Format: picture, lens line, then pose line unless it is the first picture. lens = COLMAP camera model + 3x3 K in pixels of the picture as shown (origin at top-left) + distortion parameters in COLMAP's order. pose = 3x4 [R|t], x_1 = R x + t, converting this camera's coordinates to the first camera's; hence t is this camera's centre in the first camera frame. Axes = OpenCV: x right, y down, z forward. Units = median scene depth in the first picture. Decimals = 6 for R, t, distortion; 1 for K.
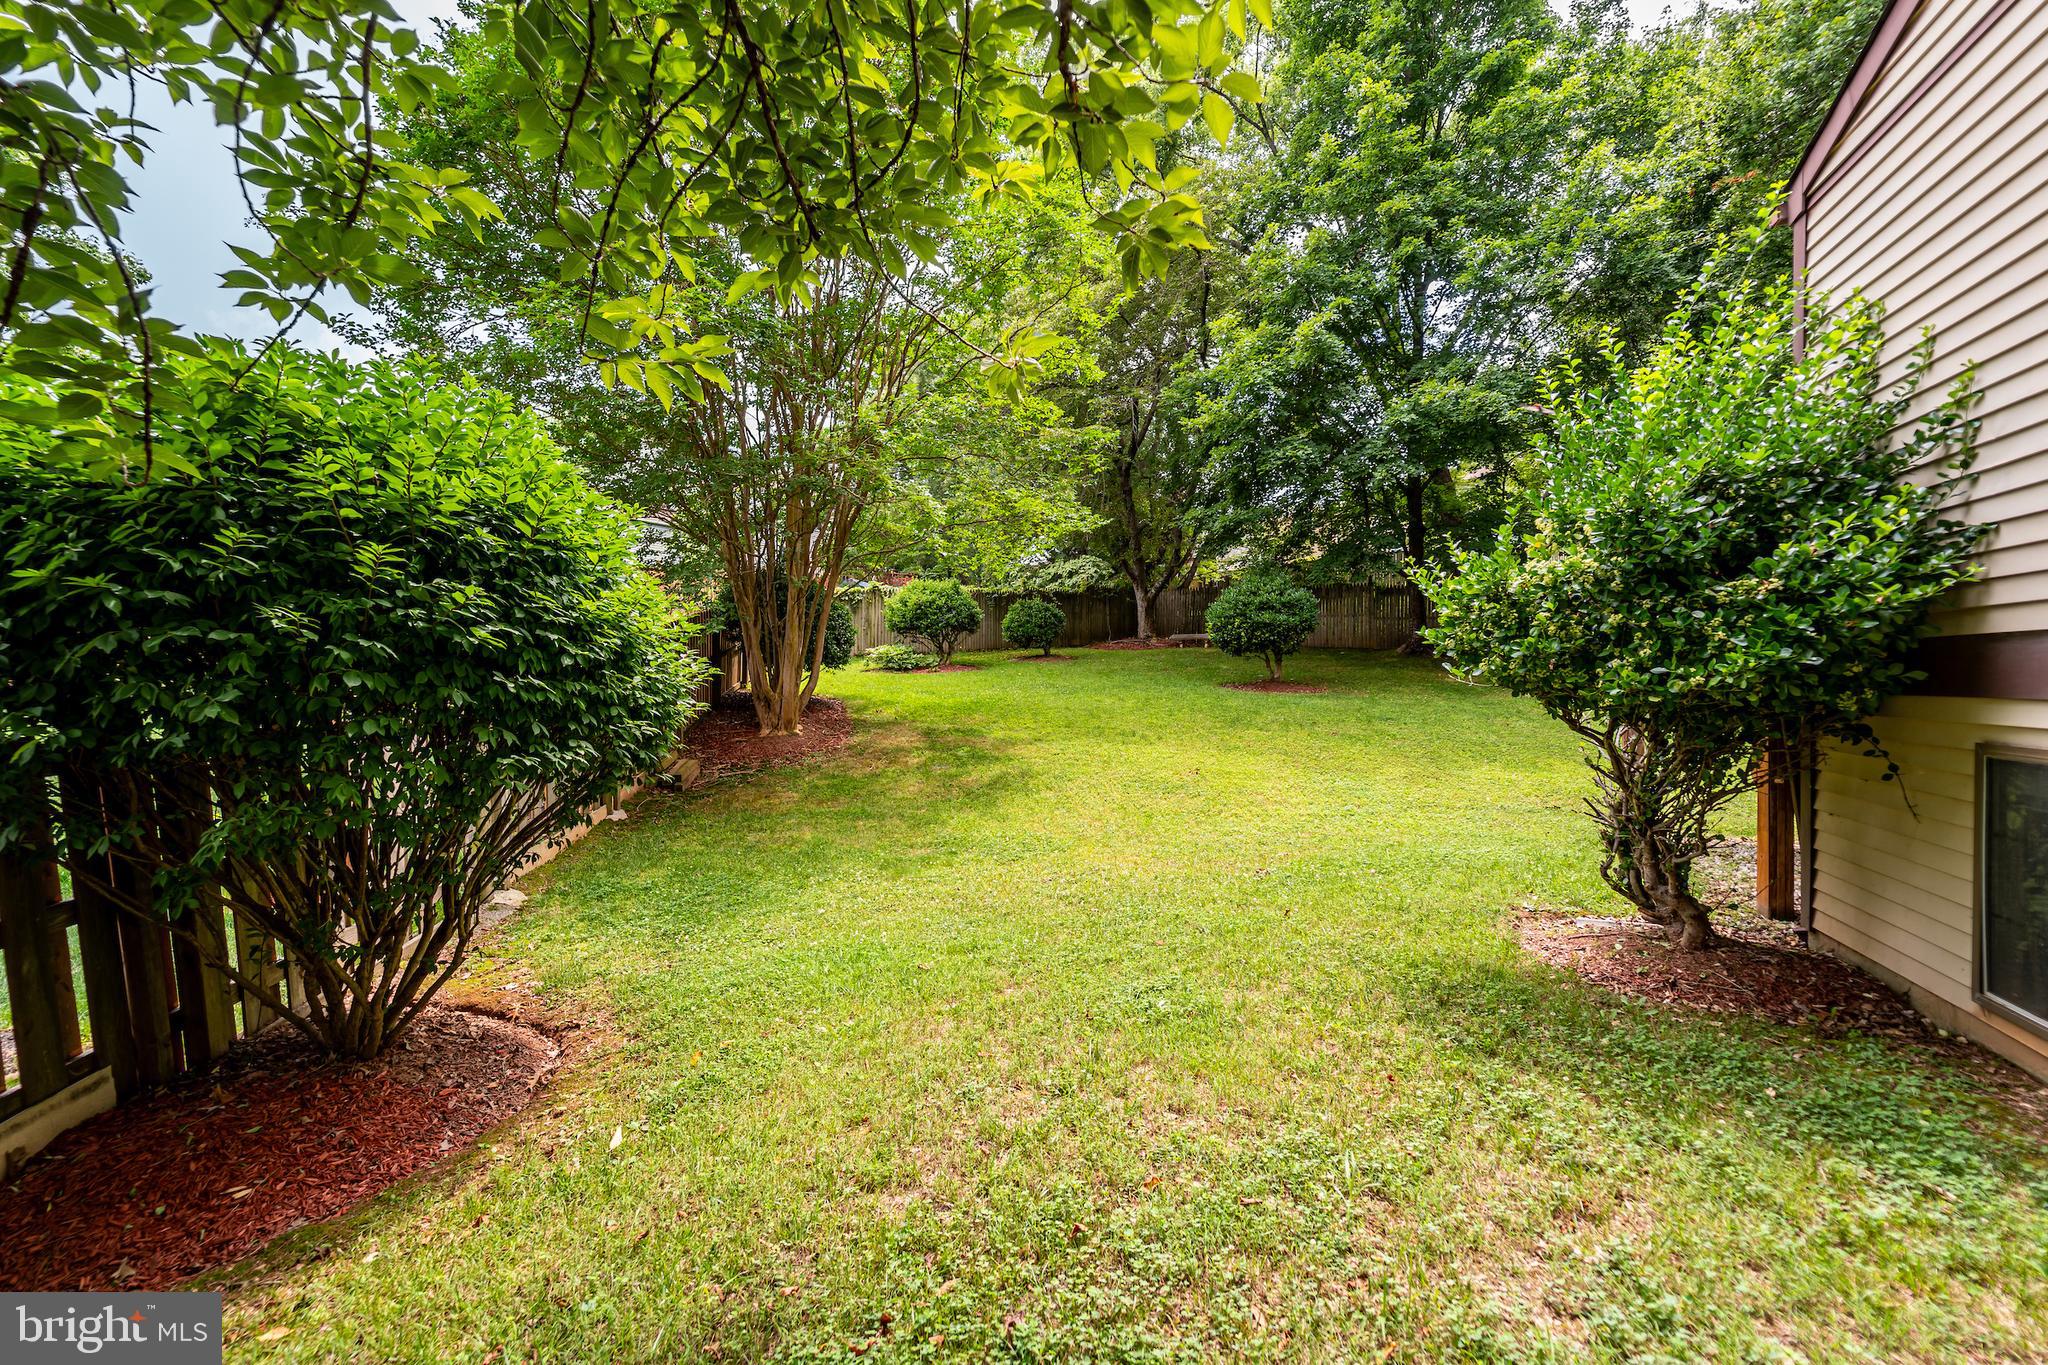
lens RADIAL K [[802.1, 0, 1024.0], [0, 802.1, 682.5], [0, 0, 1]] dist [-0.000647, -0.000142]
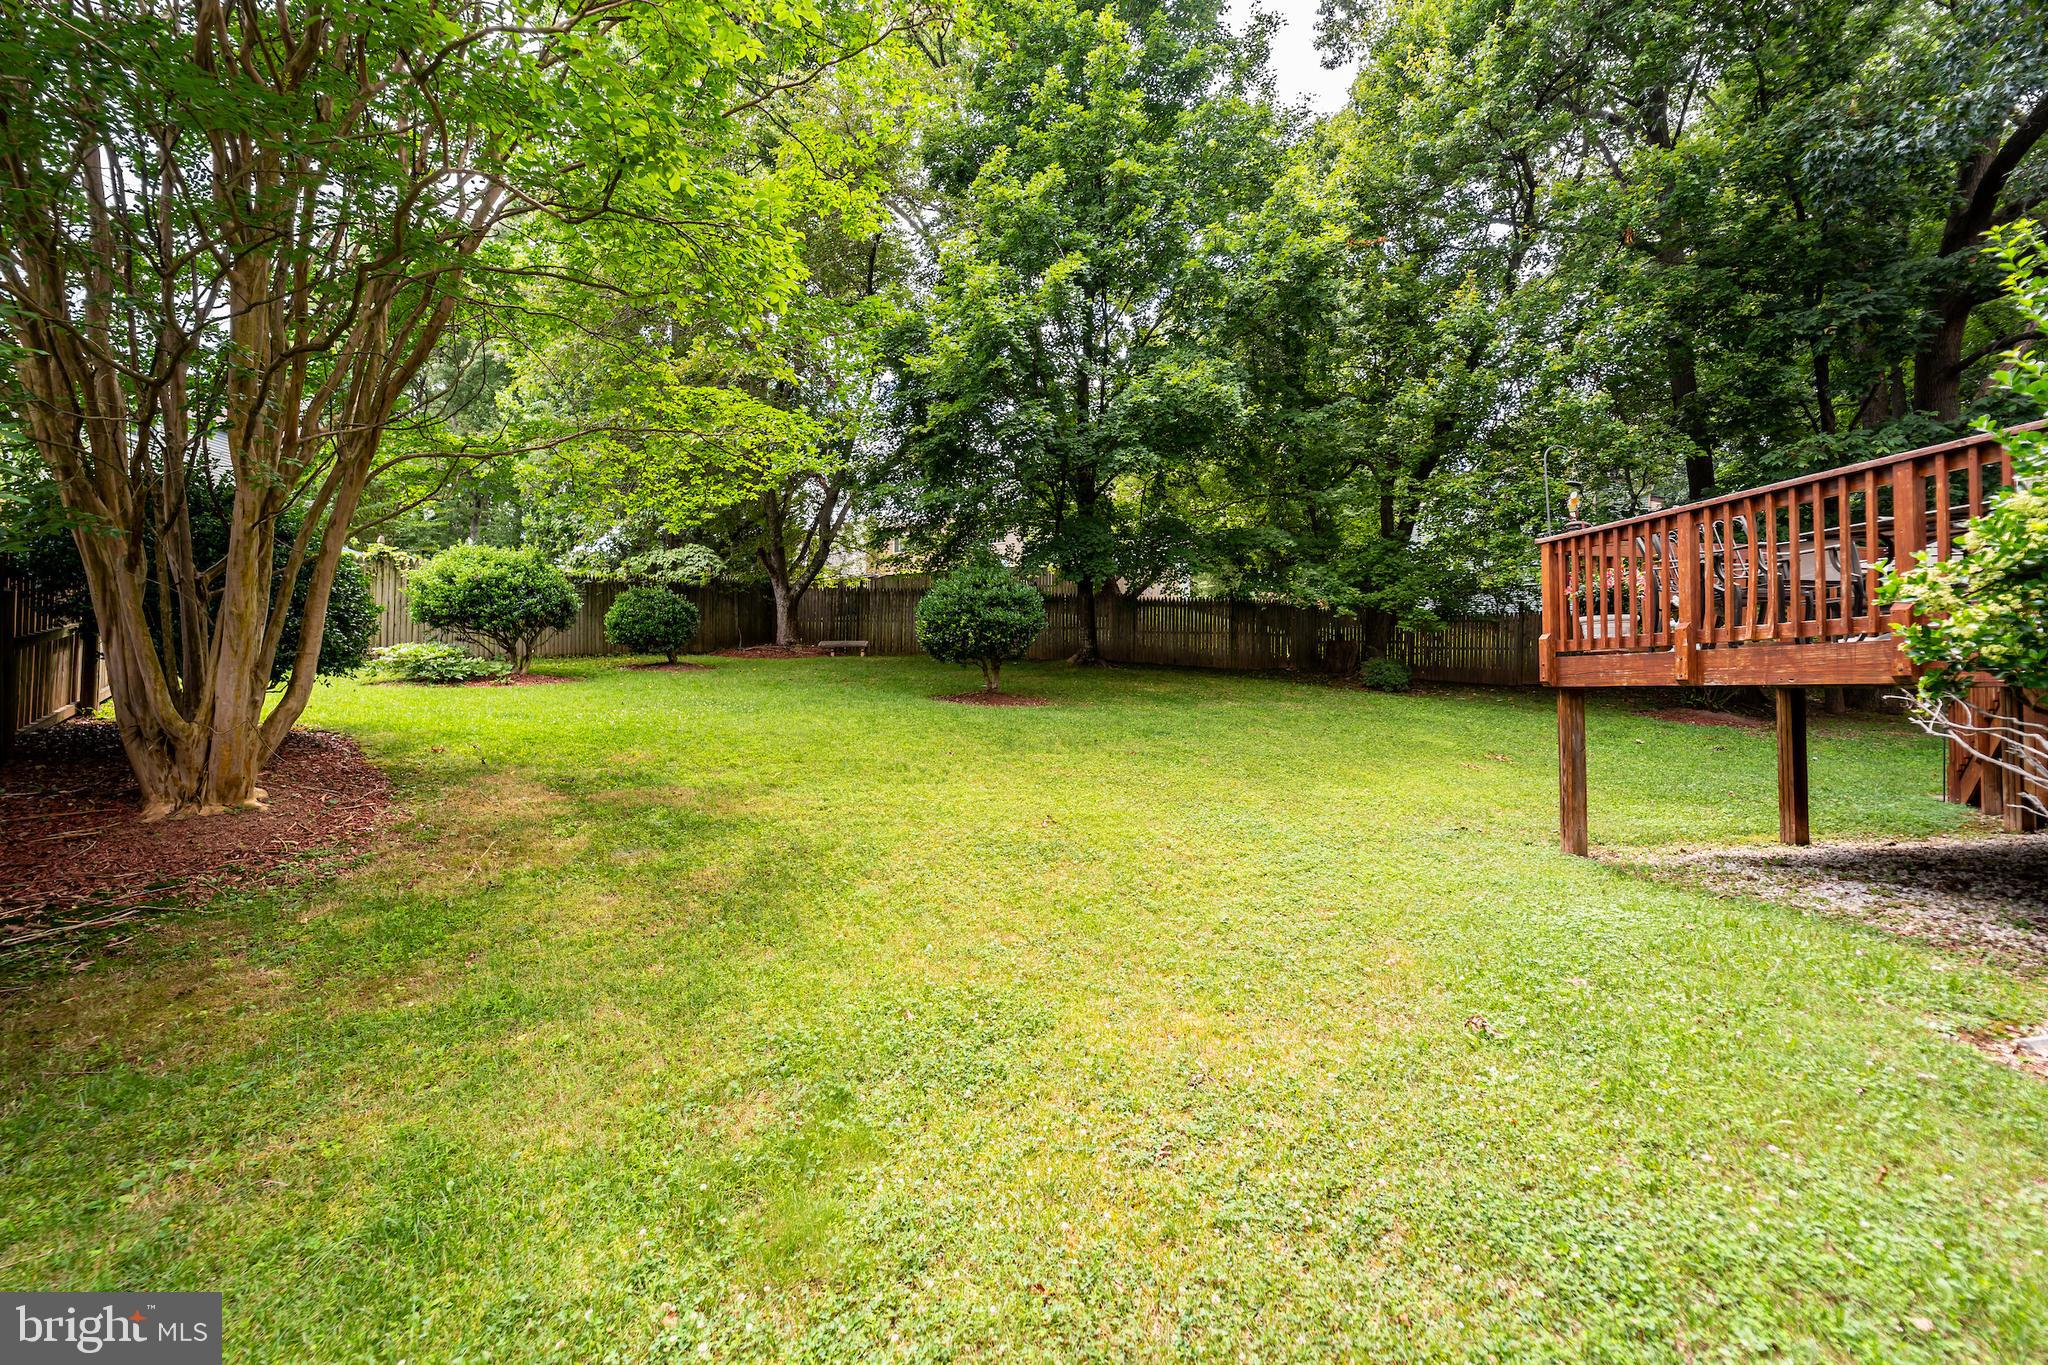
lens RADIAL K [[802.1, 0, 1024.0], [0, 802.1, 682.5], [0, 0, 1]] dist [-0.000647, -0.000142]
pose [[0.861501, -0.003191, 0.507745, -0.088417], [0.014564, 0.999724, -0.018427, 0.003589], [-0.507546, 0.023270, 0.861310, 0.243179]]
